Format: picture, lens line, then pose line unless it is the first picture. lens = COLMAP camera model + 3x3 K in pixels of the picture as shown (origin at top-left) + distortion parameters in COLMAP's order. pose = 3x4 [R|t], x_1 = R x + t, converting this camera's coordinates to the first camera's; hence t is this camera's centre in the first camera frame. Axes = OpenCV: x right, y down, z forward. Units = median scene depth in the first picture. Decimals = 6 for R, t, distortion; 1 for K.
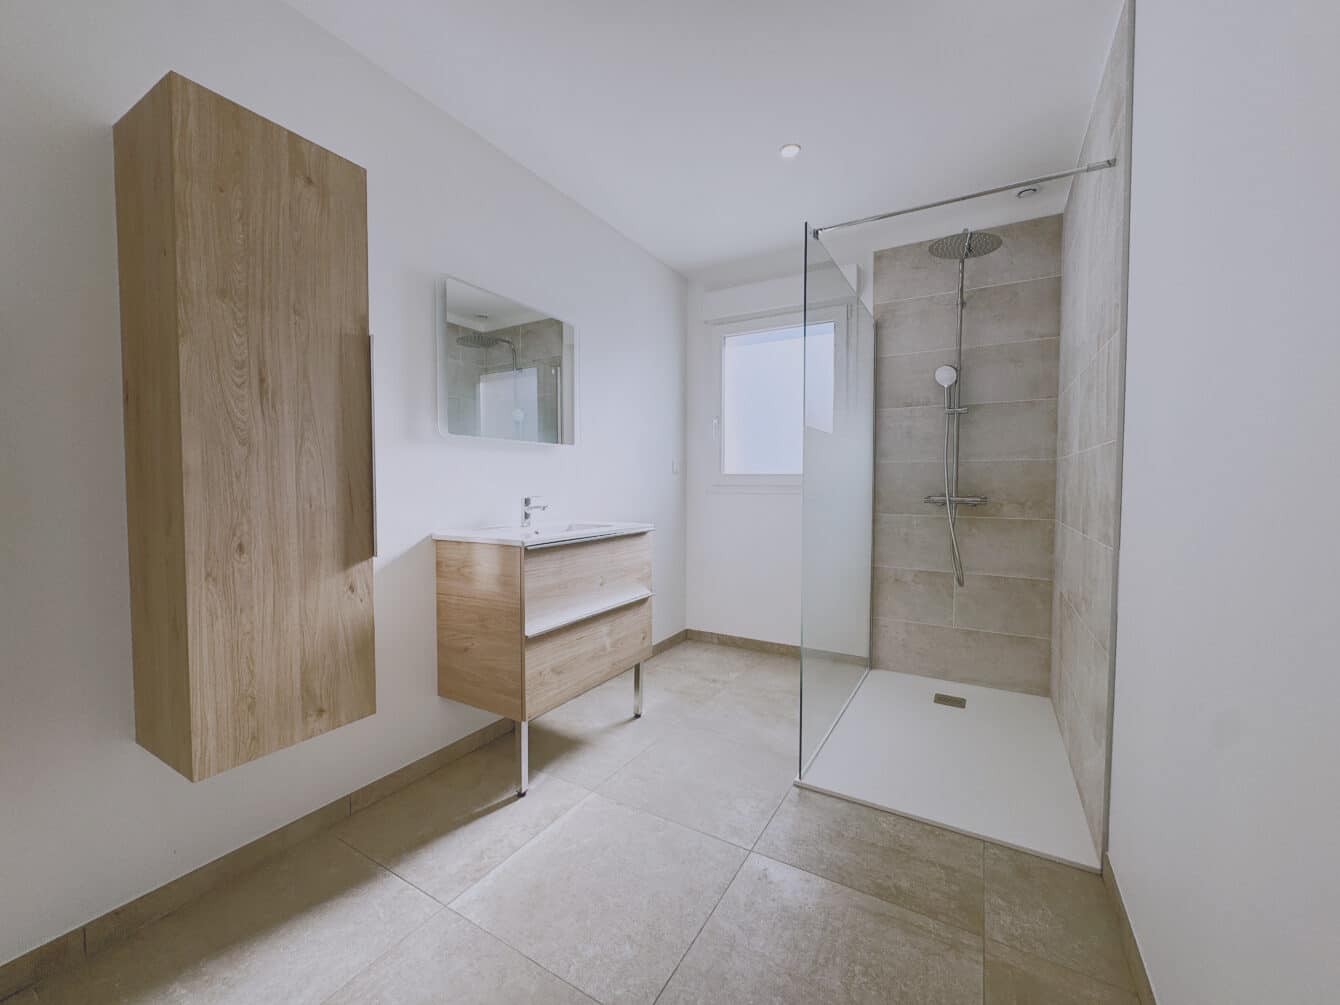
lens RADIAL K [[535.6, 0, 670.1], [0, 535.6, 500.6], [0, 0, 1]] dist [-0.002281, 0.000112]
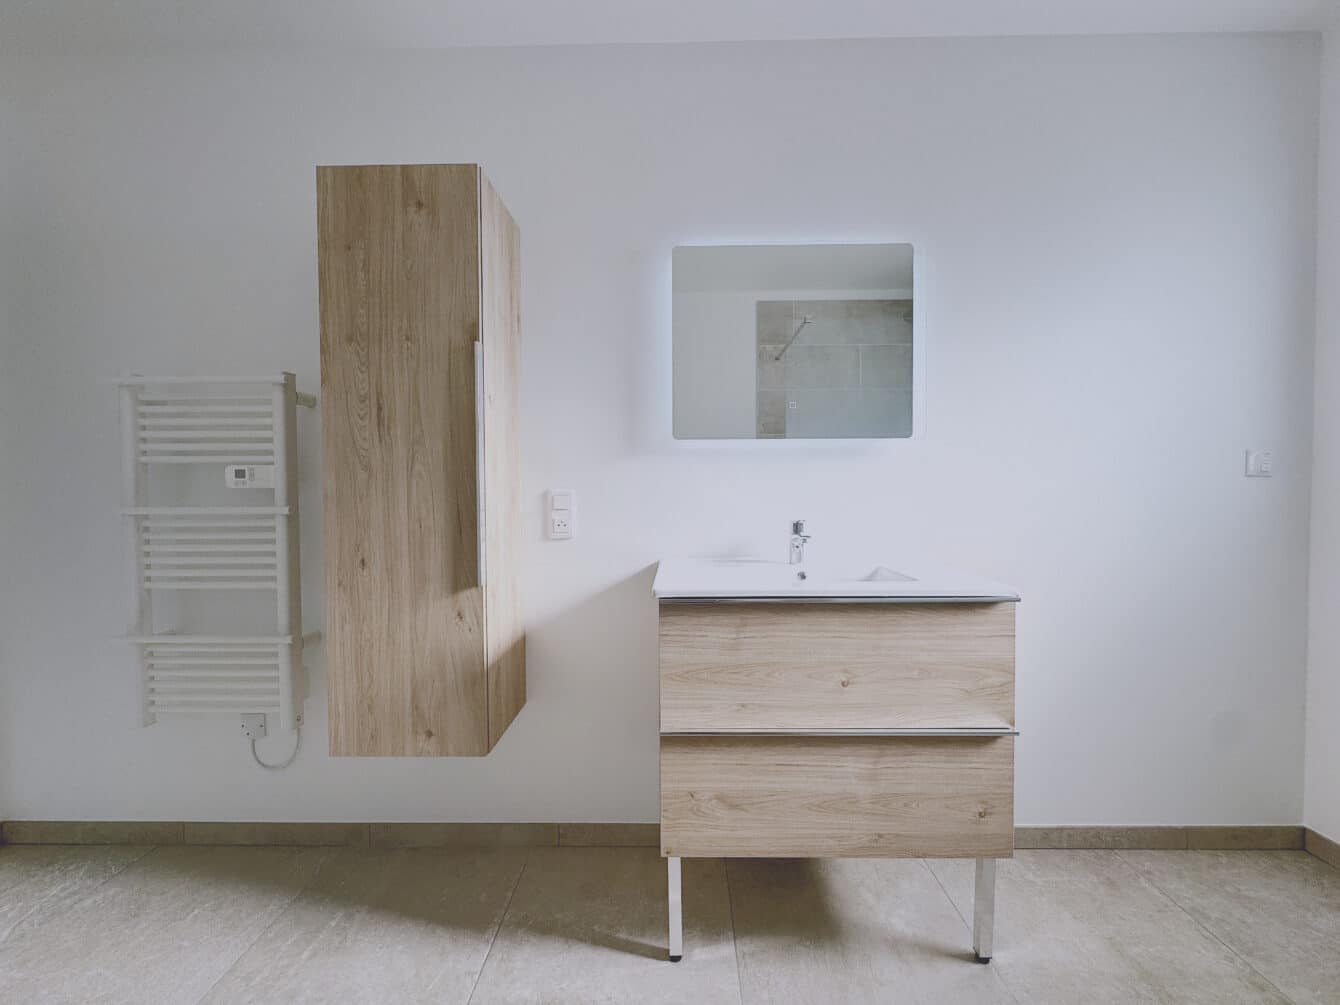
lens RADIAL K [[535.6, 0, 669.9], [0, 535.6, 501.4], [0, 0, 1]] dist [-0.002281, 0.000112]
pose [[0.489467, 0.016168, -0.871872, 0.432245], [-0.023418, 0.999711, 0.005392, -0.054208], [0.871707, 0.017779, 0.489705, 0.904747]]
